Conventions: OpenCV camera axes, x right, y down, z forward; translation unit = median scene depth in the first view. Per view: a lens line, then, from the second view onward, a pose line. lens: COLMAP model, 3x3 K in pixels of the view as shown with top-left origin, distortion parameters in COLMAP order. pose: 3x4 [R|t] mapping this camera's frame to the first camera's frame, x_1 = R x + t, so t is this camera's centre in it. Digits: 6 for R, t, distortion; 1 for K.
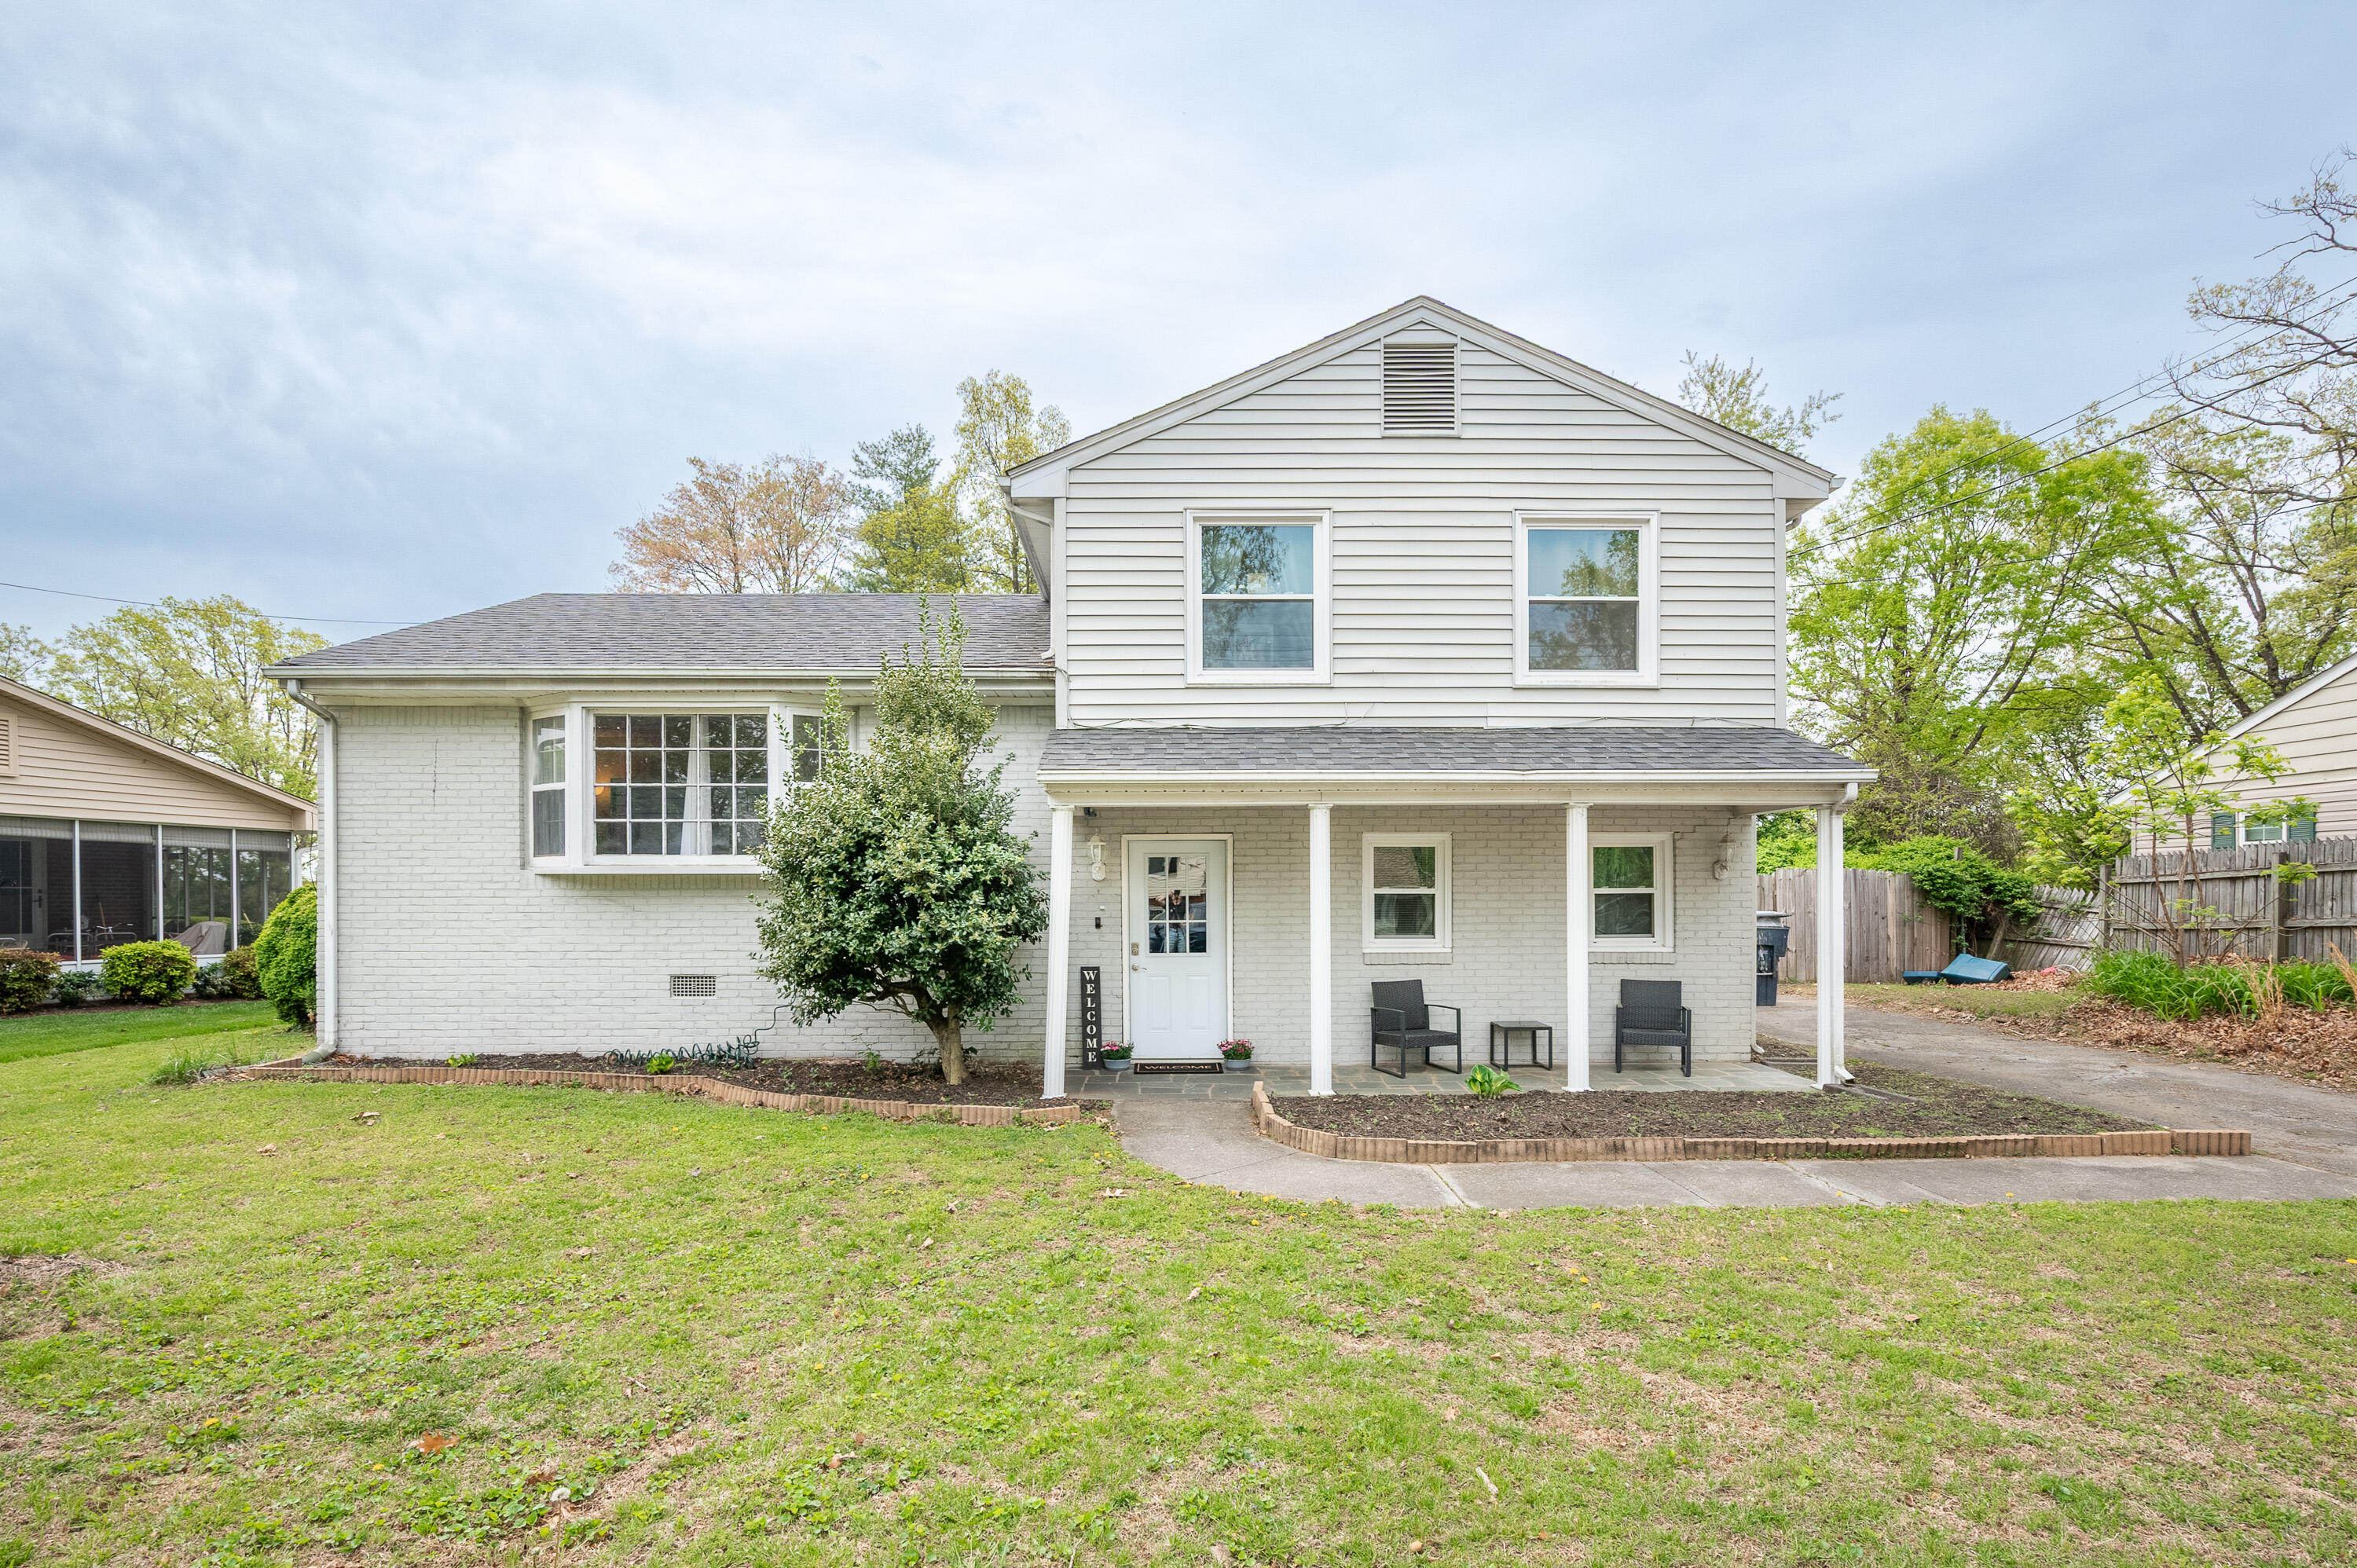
lens RADIAL K [[986.1, 0, 1225.3], [0, 986.1, 858.0], [0, 0, 1]] dist [0.003859, -0.000236]
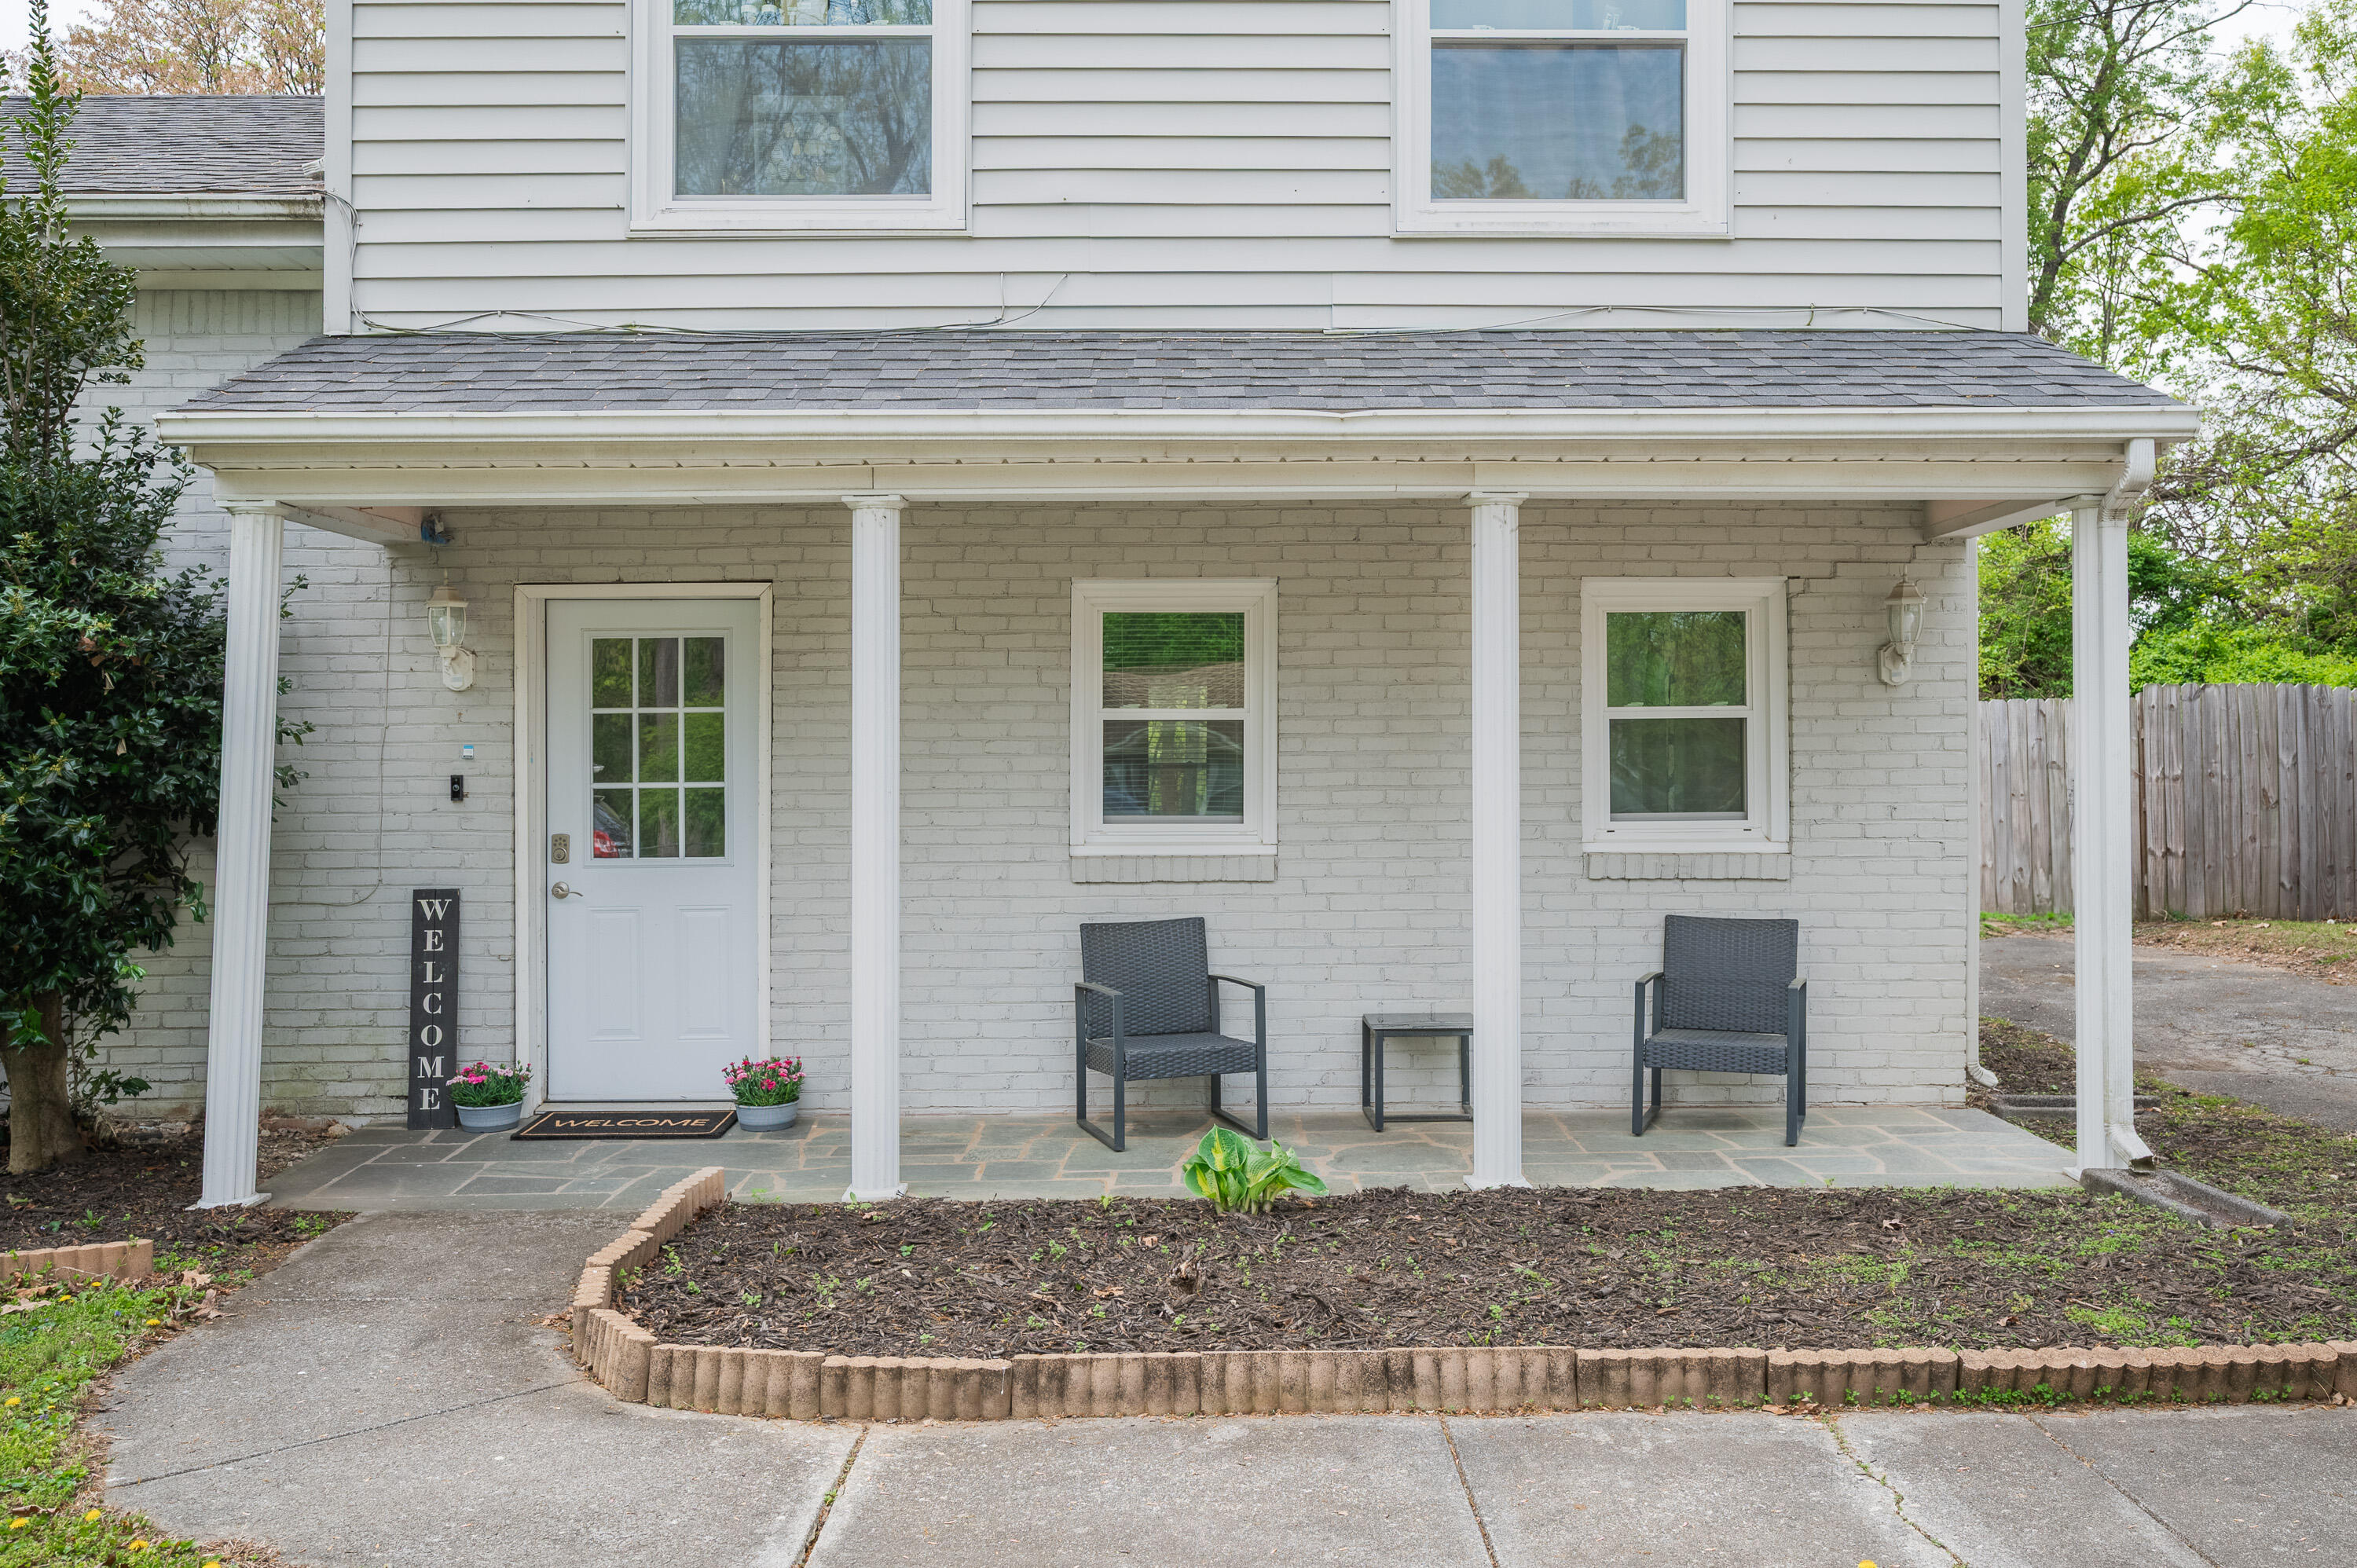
lens RADIAL K [[1814.6, 0, 1232.9], [0, 1814.6, 665.9], [0, 0, 1]] dist [-0.002411, 0.005446]
pose [[0.999991, -0.002280, -0.003707, 0.225042], [0.002230, 0.999906, -0.013516, 0.024649], [0.003738, 0.013508, 0.999902, 0.210618]]
